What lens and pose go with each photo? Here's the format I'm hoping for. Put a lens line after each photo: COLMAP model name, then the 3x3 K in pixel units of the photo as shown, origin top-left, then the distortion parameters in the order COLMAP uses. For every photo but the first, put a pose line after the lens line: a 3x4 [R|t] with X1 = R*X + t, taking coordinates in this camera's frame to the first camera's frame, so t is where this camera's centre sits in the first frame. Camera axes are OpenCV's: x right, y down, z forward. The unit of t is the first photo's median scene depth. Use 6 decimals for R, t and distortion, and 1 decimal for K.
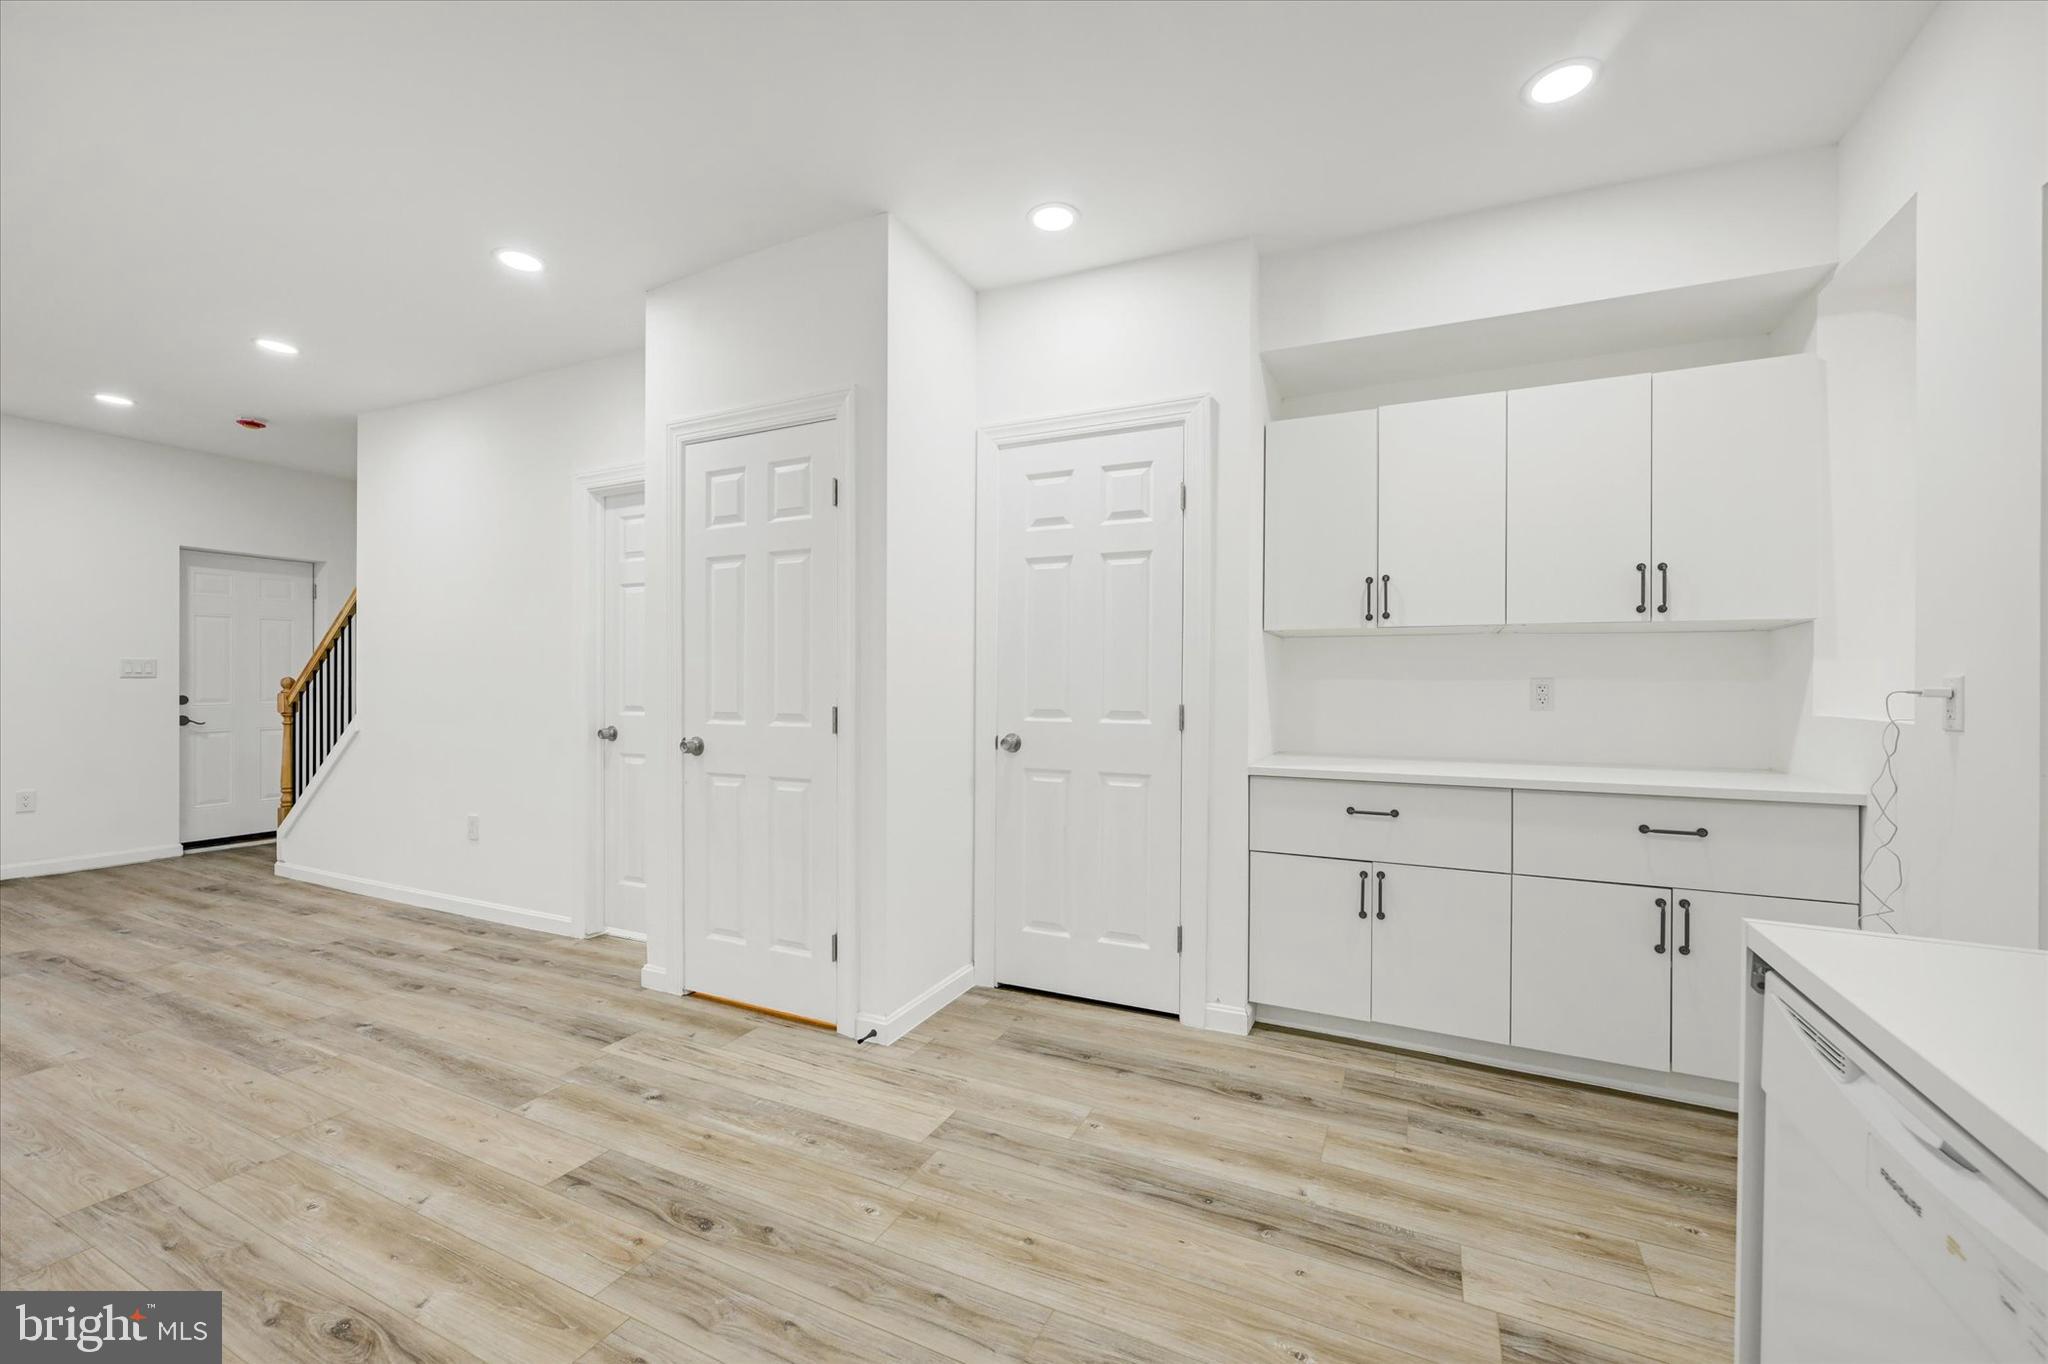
lens RADIAL K [[837.9, 0, 1024.0], [0, 837.9, 682.0], [0, 0, 1]] dist [0.001815, 0.000179]
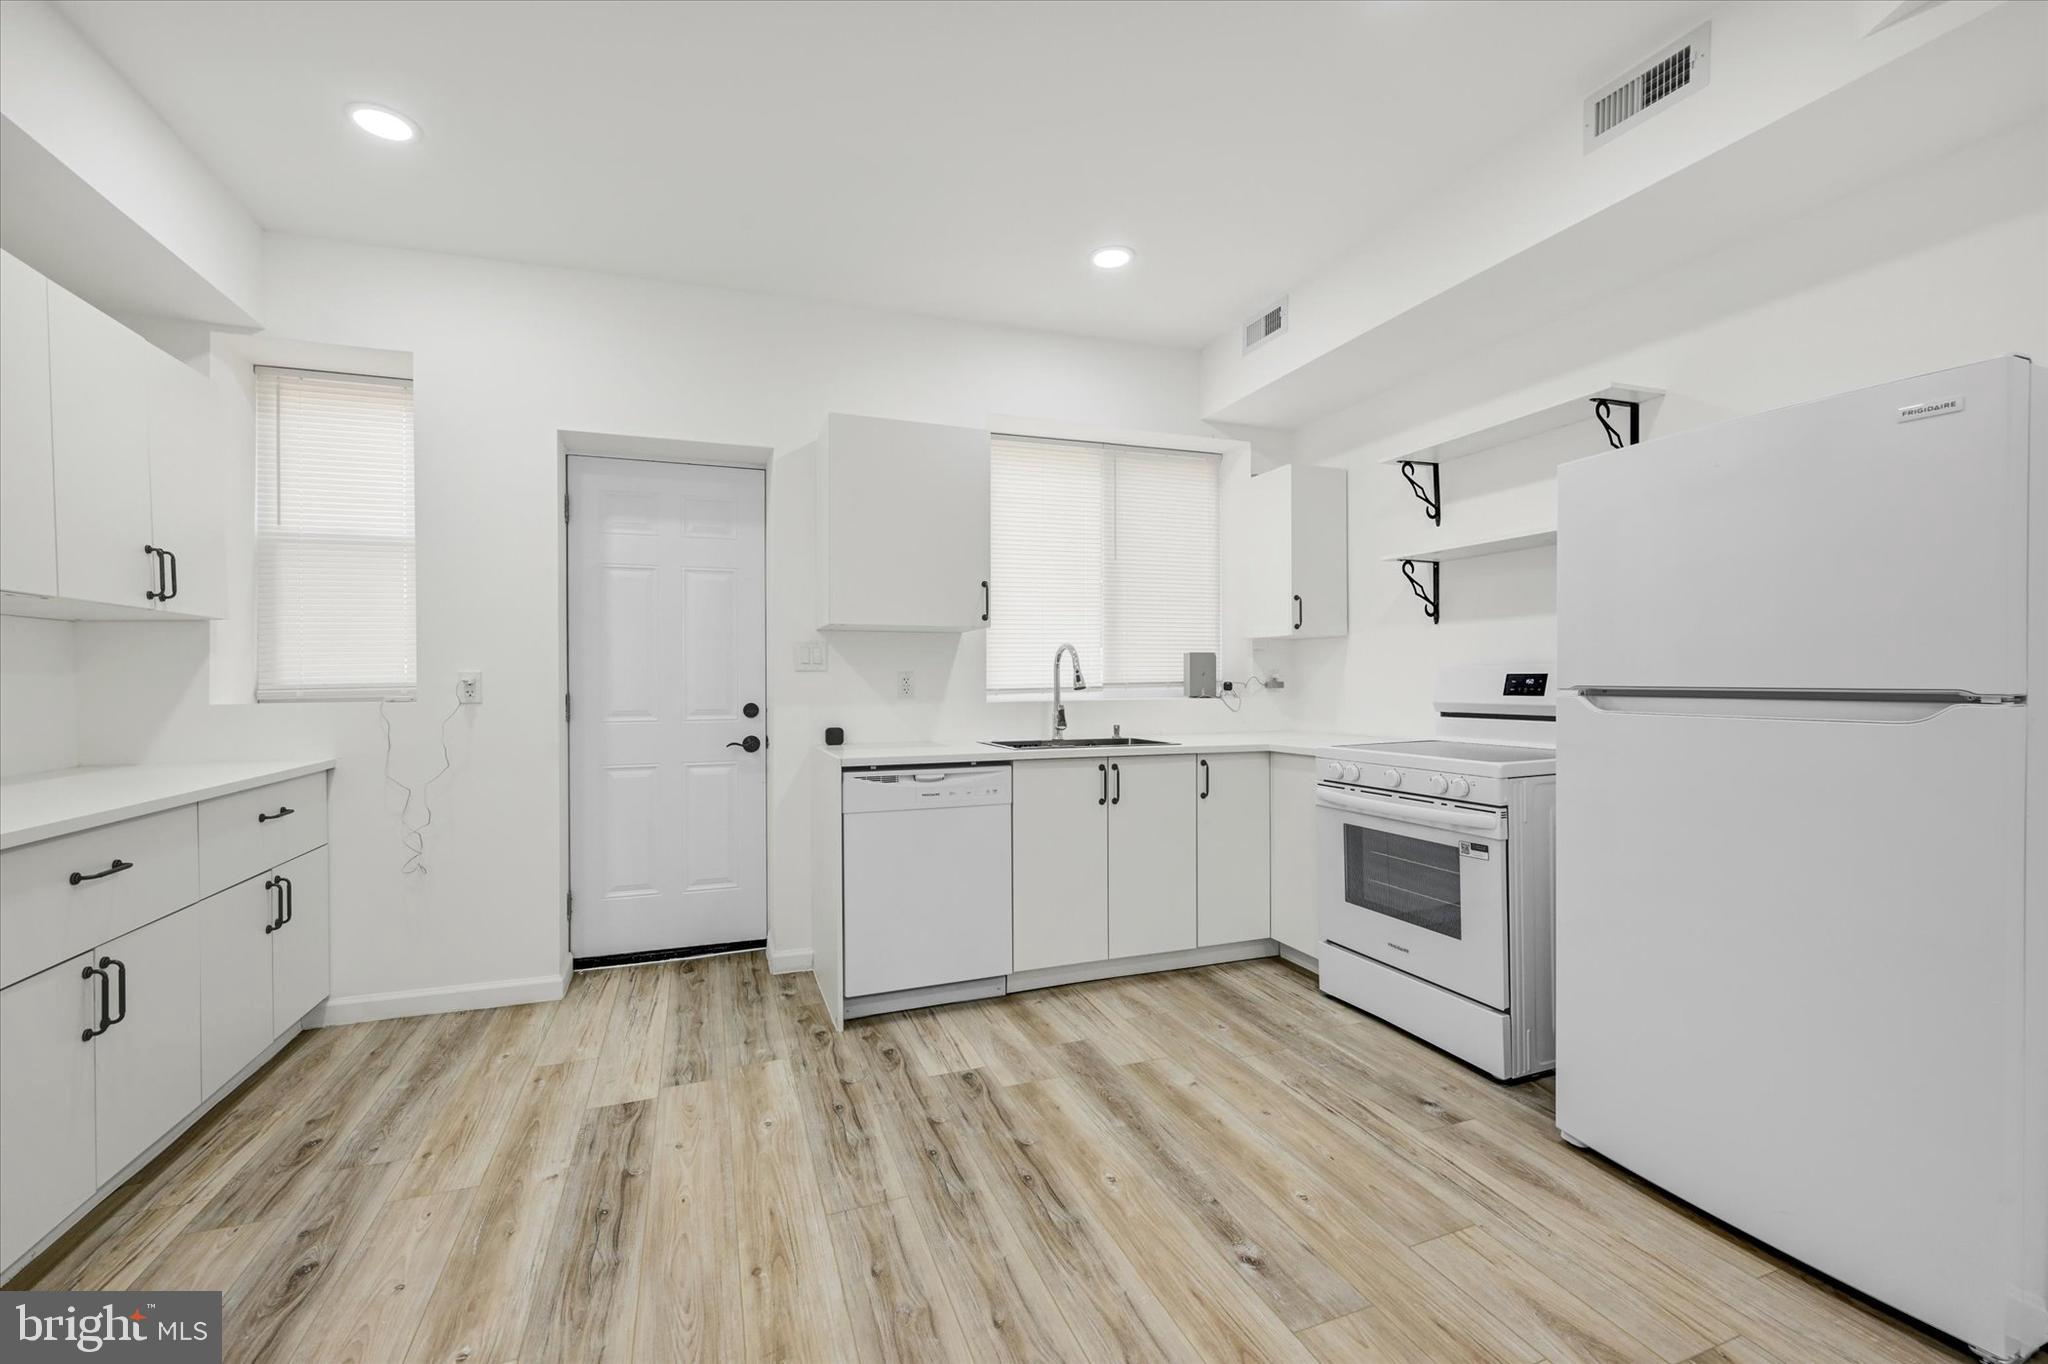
lens RADIAL K [[856.8, 0, 1024.0], [0, 856.8, 682.0], [0, 0, 1]] dist [0.000642, -0.000319]
pose [[-0.737576, -0.002358, 0.675260, -0.541434], [0.001818, 0.999983, 0.005478, 0.005100], [-0.675261, 0.005267, -0.737560, 0.949504]]
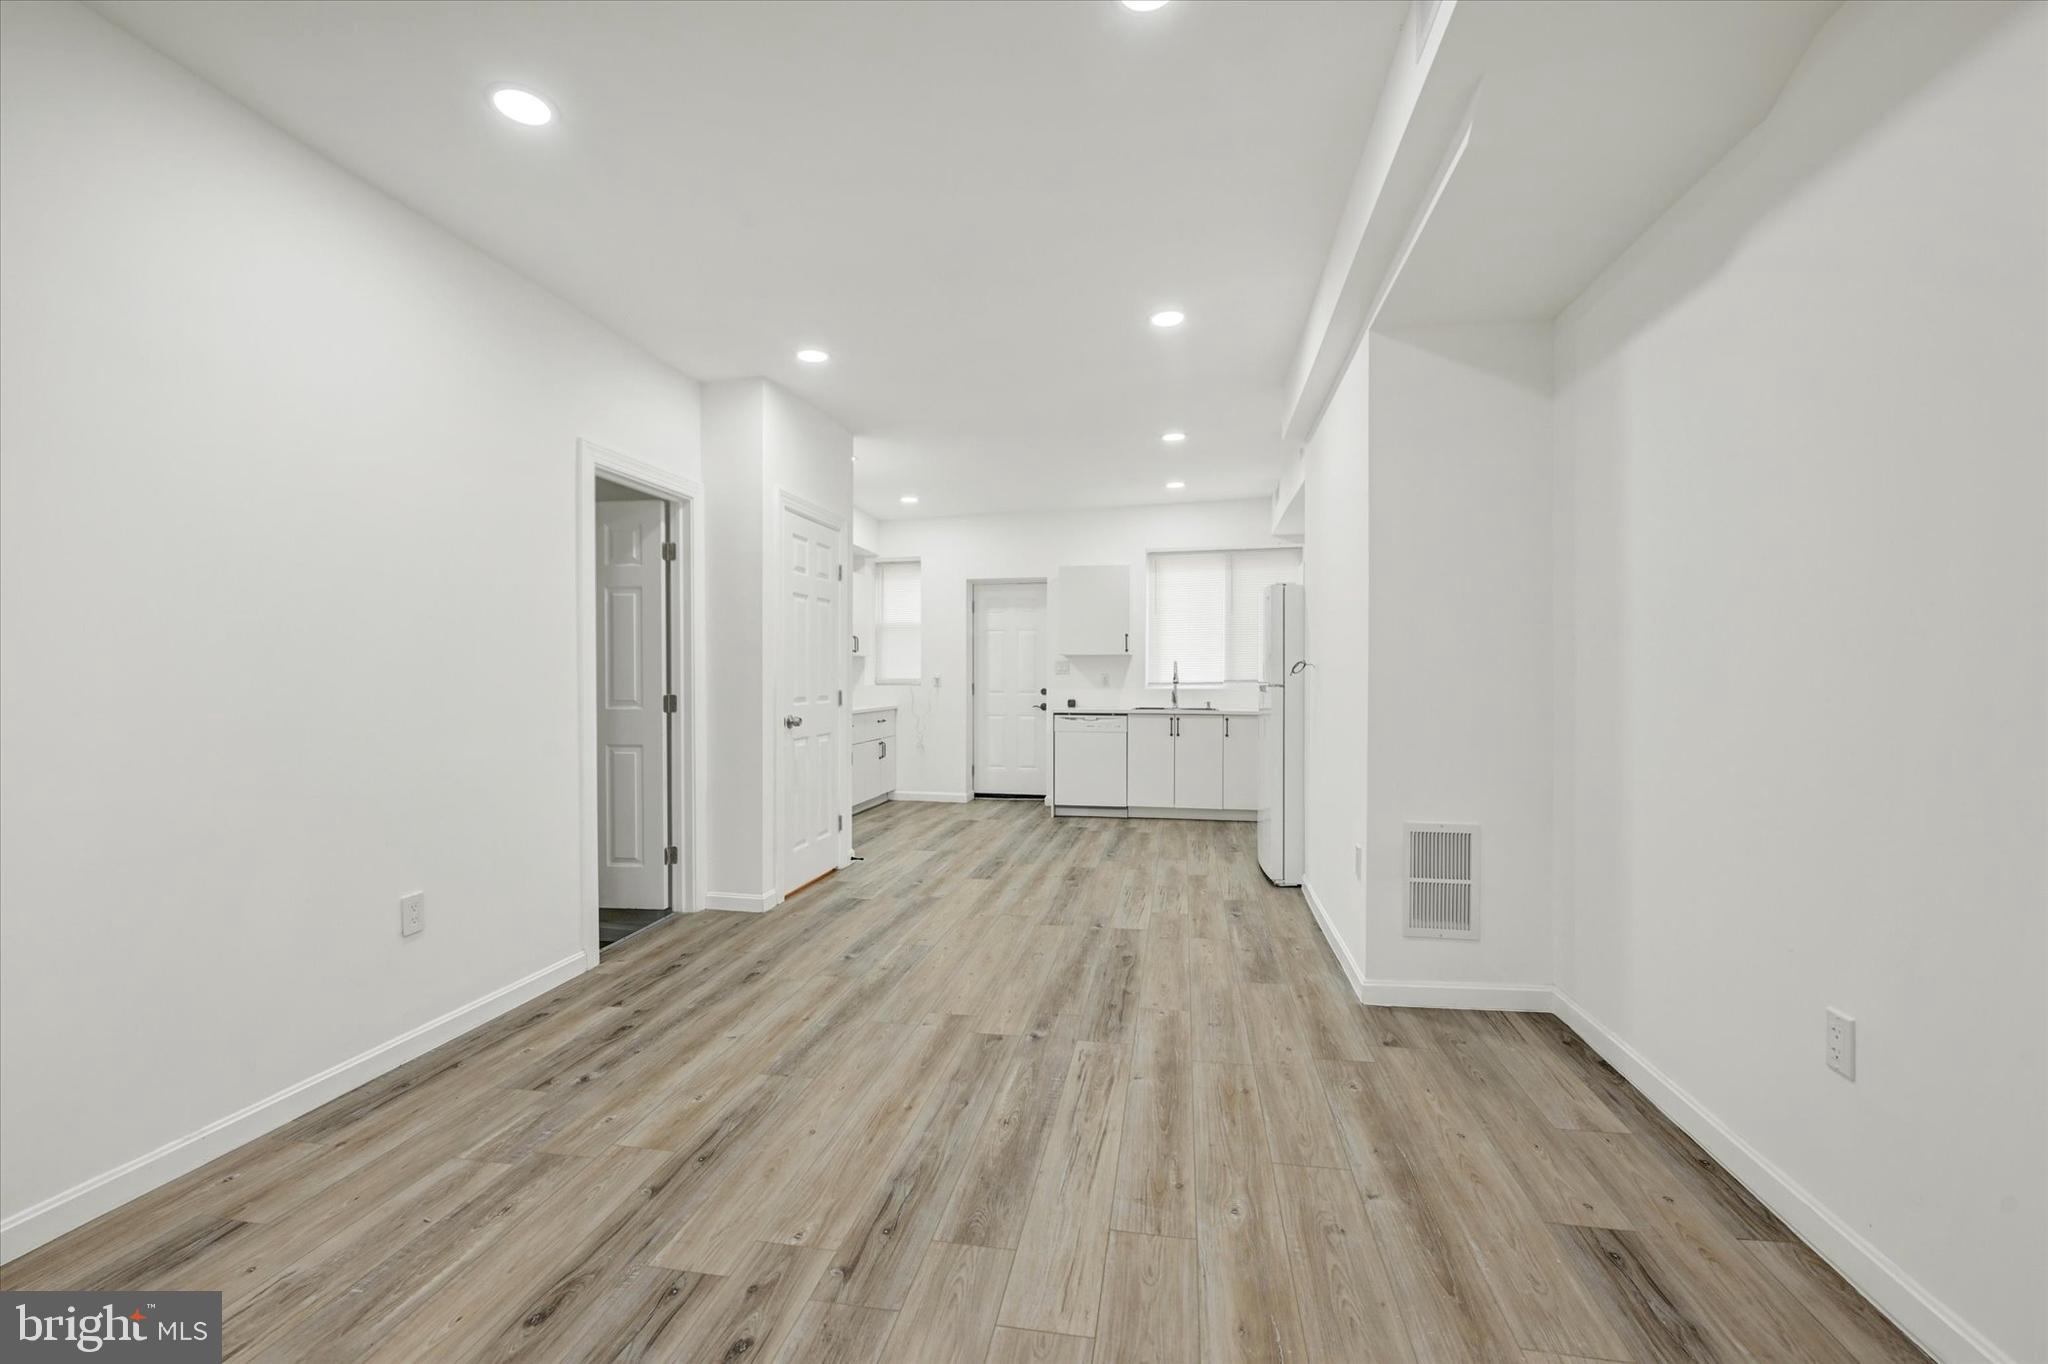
lens RADIAL K [[856.8, 0, 1024.0], [0, 856.8, 682.0], [0, 0, 1]] dist [0.000642, -0.000319]
pose [[-0.274711, -0.010616, 0.961468, -2.134788], [-0.001038, 0.999942, 0.010744, -0.008999], [-0.961526, 0.001954, -0.274706, 1.134342]]
